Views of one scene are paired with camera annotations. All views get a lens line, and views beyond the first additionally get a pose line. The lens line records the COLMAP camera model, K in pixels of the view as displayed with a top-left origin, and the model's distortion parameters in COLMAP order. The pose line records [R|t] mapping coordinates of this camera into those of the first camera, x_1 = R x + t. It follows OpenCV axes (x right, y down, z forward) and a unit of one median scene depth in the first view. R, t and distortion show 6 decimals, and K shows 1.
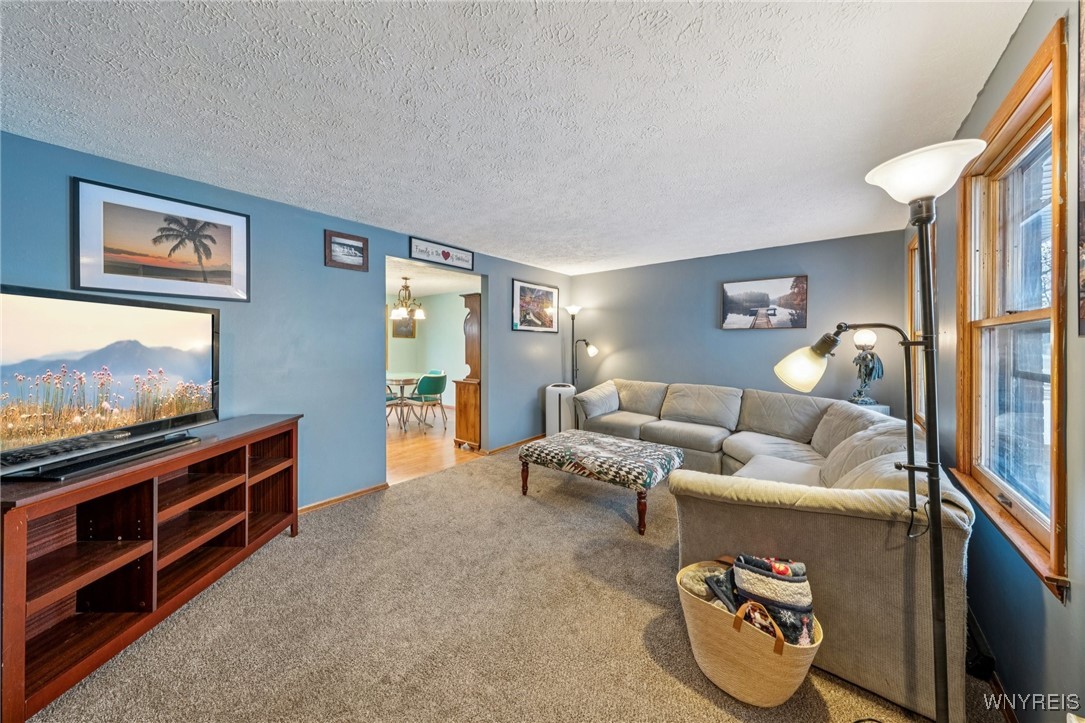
lens RADIAL K [[369.7, 0, 543.0], [0, 369.7, 339.9], [0, 0, 1]] dist [0.002210, 0.000064]
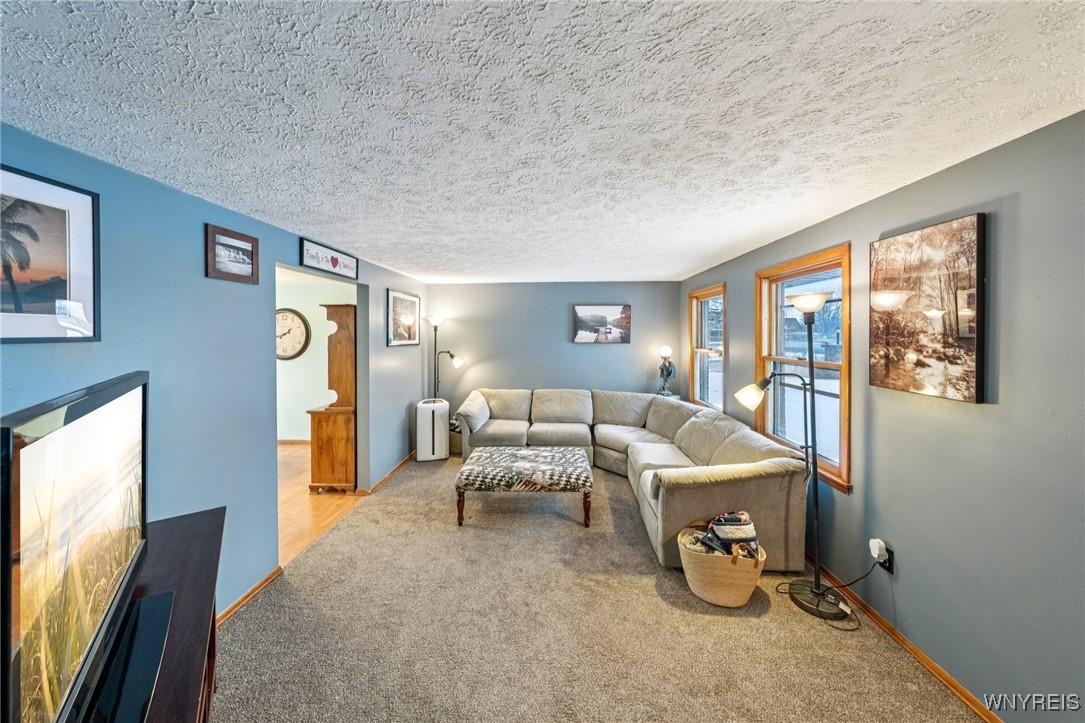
lens RADIAL K [[374.3, 0, 542.0], [0, 374.3, 330.6], [0, 0, 1]] dist [-0.000584, -0.000064]
pose [[0.803894, 0.000055, 0.594772, -0.443678], [-0.001641, 0.999996, 0.002125, -0.092980], [-0.594770, -0.002684, 0.803891, 0.077342]]
